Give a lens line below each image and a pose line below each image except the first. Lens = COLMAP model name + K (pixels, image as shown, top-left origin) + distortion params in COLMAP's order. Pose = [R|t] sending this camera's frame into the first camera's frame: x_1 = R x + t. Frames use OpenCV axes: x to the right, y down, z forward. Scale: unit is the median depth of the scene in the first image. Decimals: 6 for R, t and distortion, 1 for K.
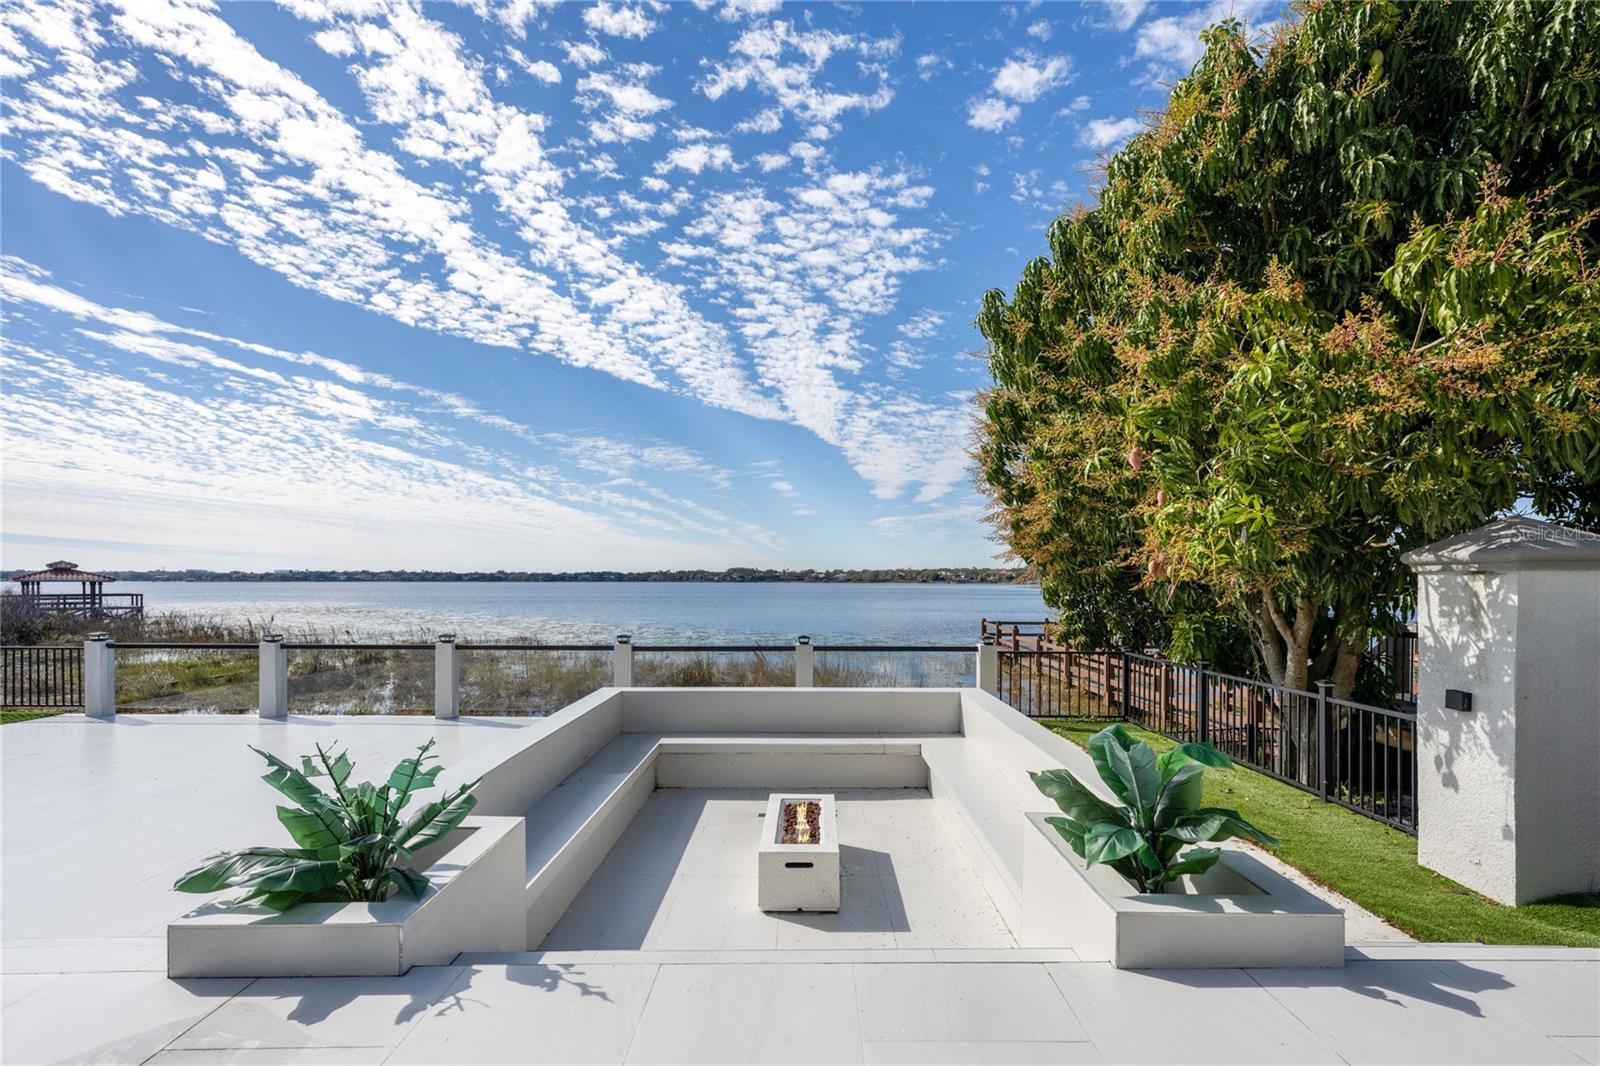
lens RADIAL K [[672.2, 0, 813.9], [0, 672.2, 557.5], [0, 0, 1]] dist [0.004130, 0.000805]
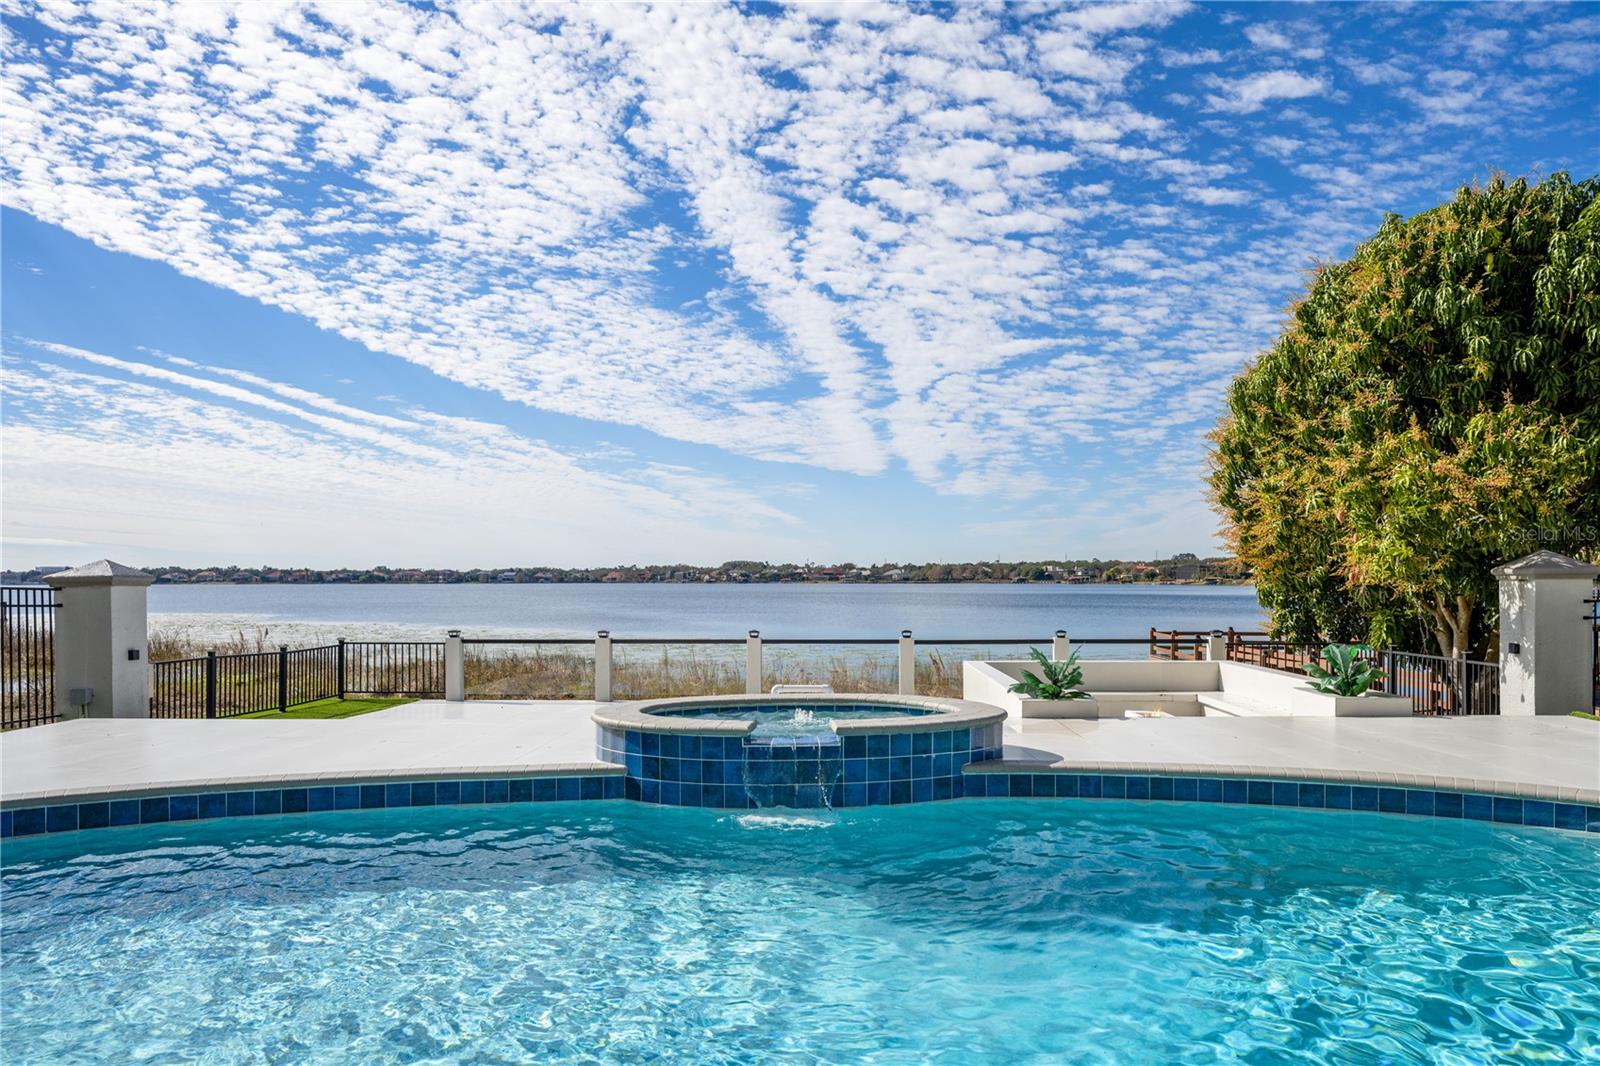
lens RADIAL K [[1090.1, 0, 804.1], [0, 1090.1, 544.3], [0, 0, 1]] dist [-0.008482, 0.004812]
pose [[0.999908, -0.004110, -0.012913, -0.534299], [0.004135, 0.999990, 0.001862, -0.050204], [0.012905, -0.001916, 0.999915, -1.120468]]
